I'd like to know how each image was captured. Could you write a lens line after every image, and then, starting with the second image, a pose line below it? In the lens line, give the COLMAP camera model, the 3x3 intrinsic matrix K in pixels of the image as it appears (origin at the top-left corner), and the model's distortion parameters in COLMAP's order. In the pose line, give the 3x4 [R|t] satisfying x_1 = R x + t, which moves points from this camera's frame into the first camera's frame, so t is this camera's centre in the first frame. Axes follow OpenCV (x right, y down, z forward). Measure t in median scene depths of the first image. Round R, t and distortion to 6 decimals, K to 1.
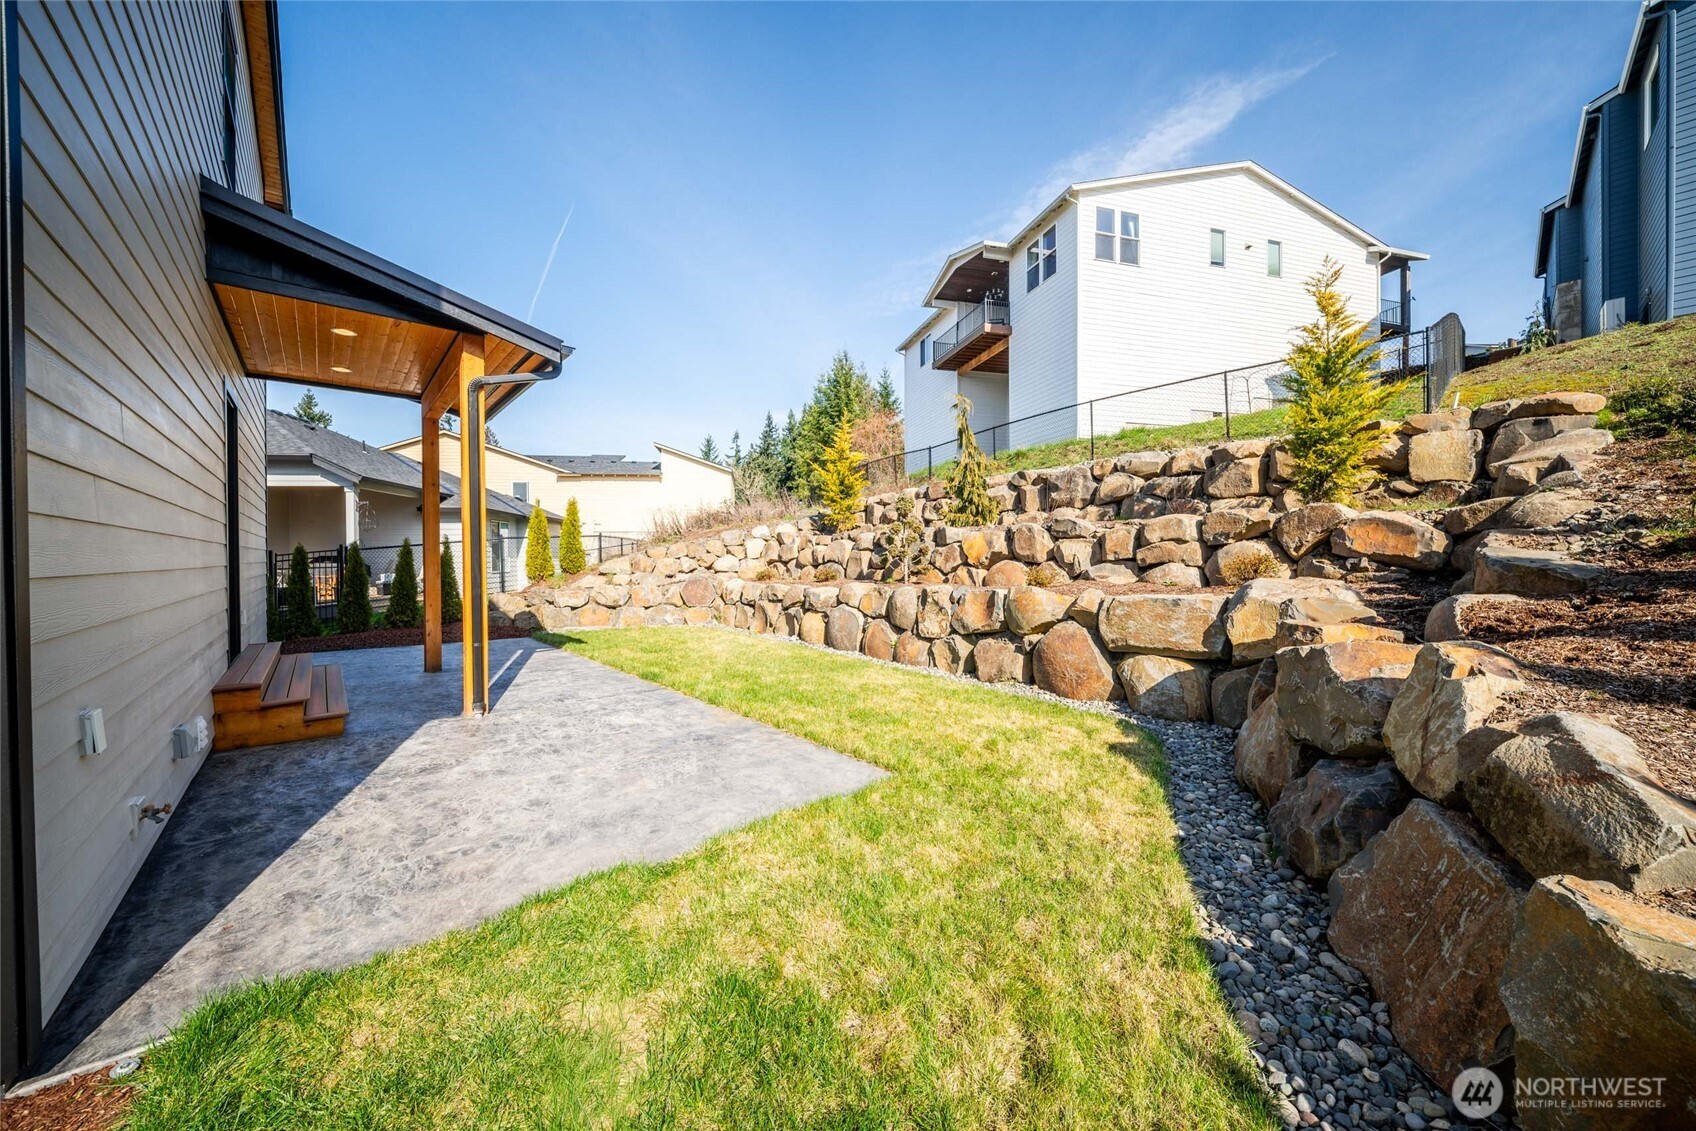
lens RADIAL K [[586.7, 0, 856.1], [0, 586.7, 559.8], [0, 0, 1]] dist [-0.004865, -0.002081]
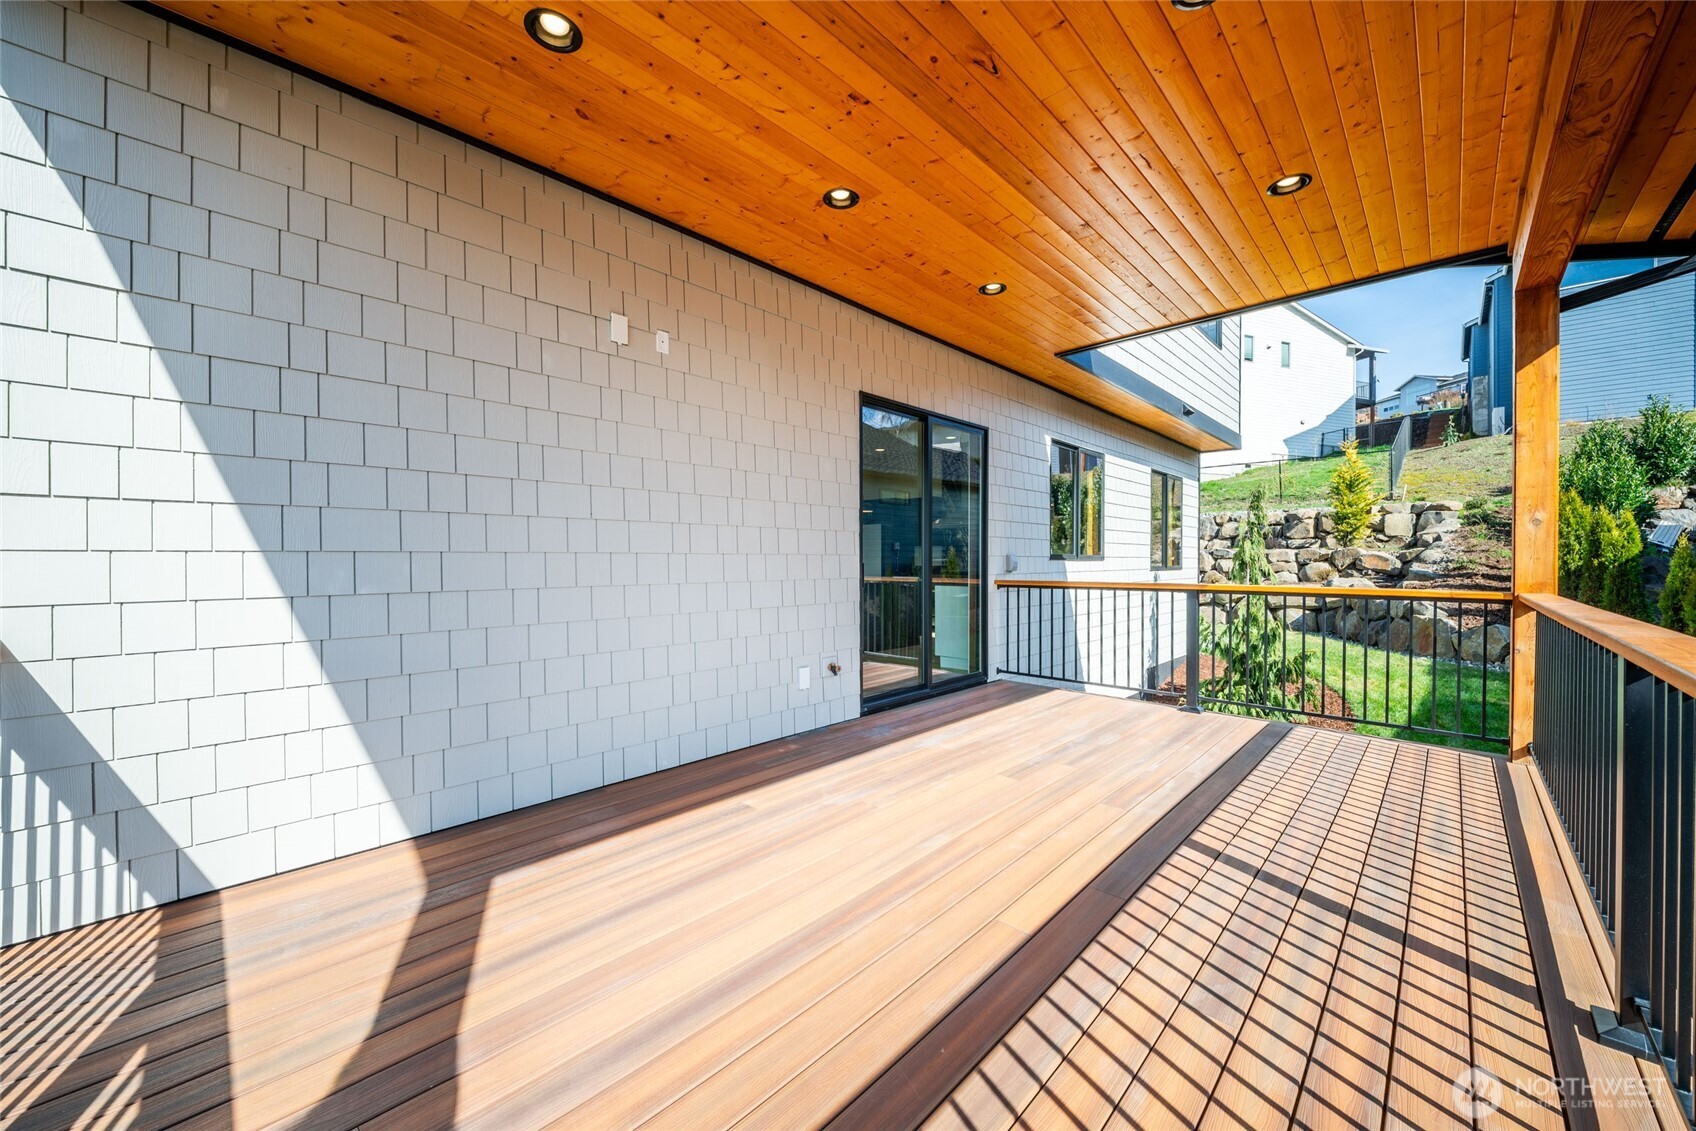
lens RADIAL K [[628.4, 0, 860.6], [0, 628.4, 562.5], [0, 0, 1]] dist [-0.011006, -0.000368]
pose [[0.996898, 0.005666, 0.078497, -1.186065], [-0.005070, 0.999957, -0.007786, -0.003364], [-0.078538, 0.007363, 0.996884, -1.168248]]
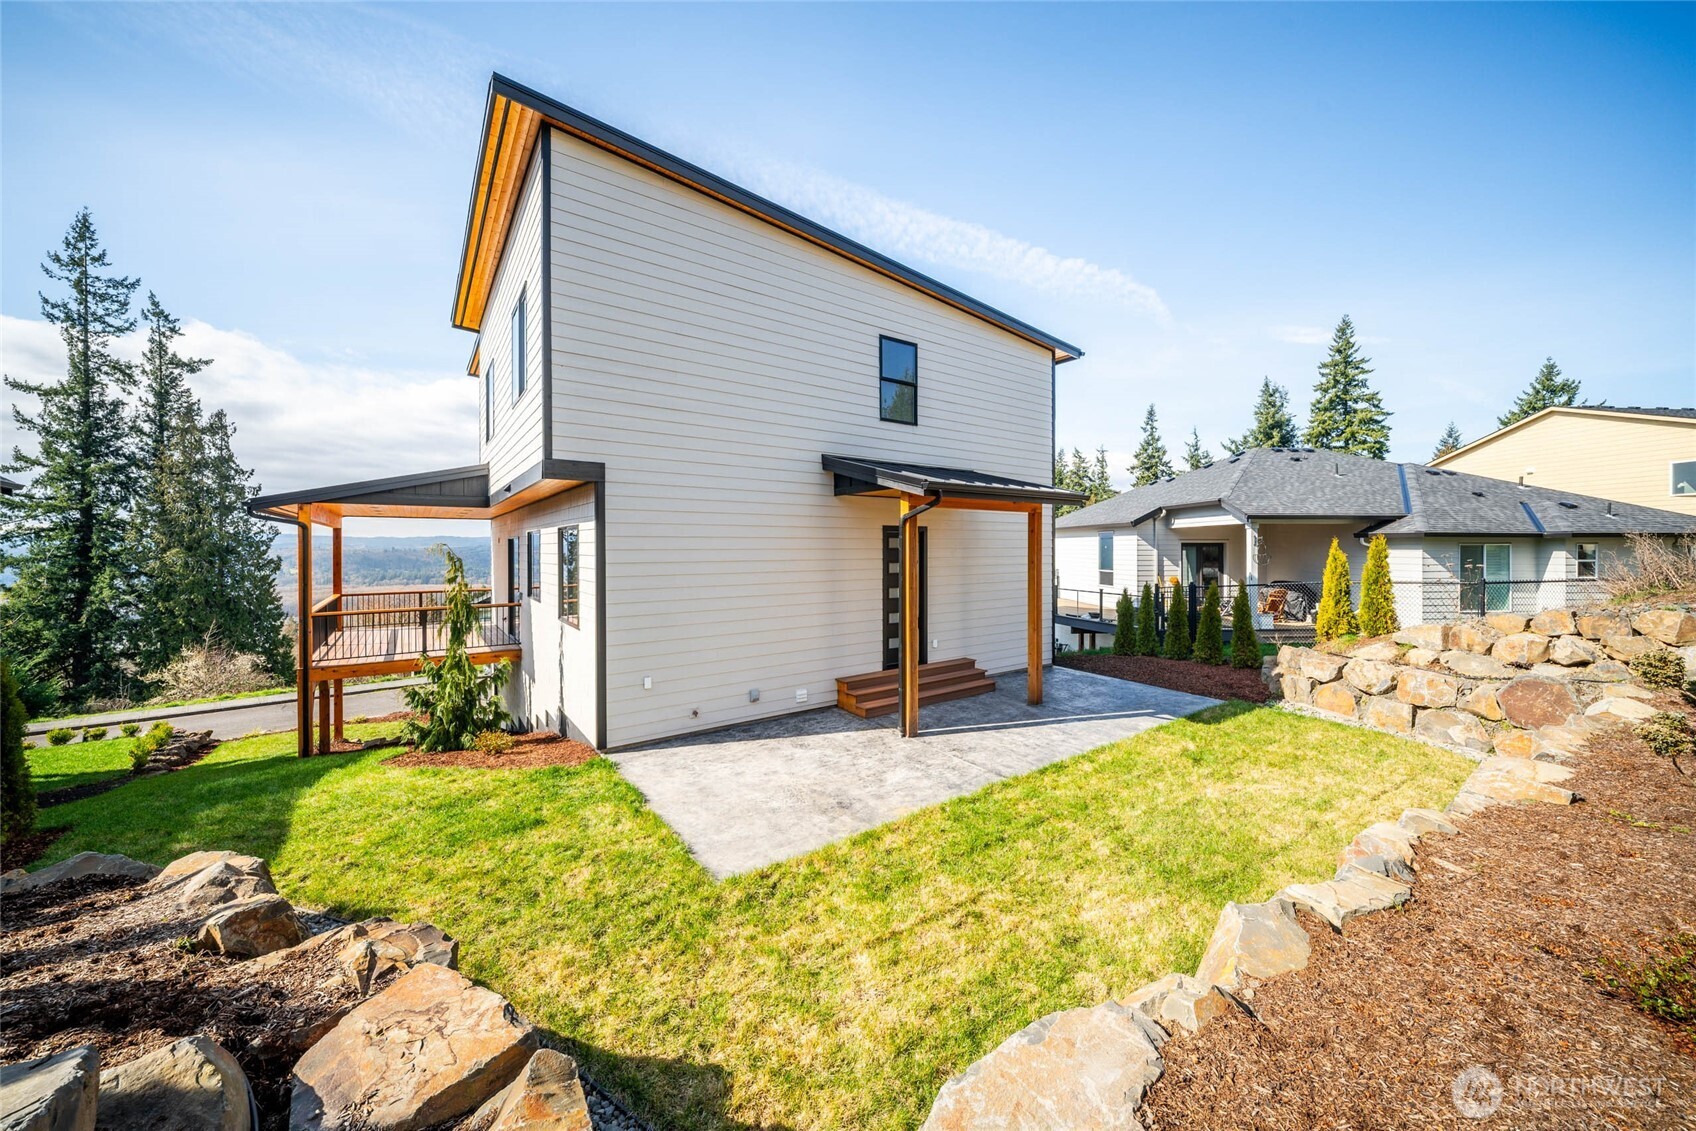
lens RADIAL K [[586.7, 0, 845.6], [0, 586.7, 548.7], [0, 0, 1]] dist [-0.004865, -0.002081]
pose [[-0.113470, 0.011348, -0.993477, 0.751362], [-0.004864, 0.999916, 0.011977, -0.209200], [0.993530, 0.006192, -0.113405, 0.884366]]
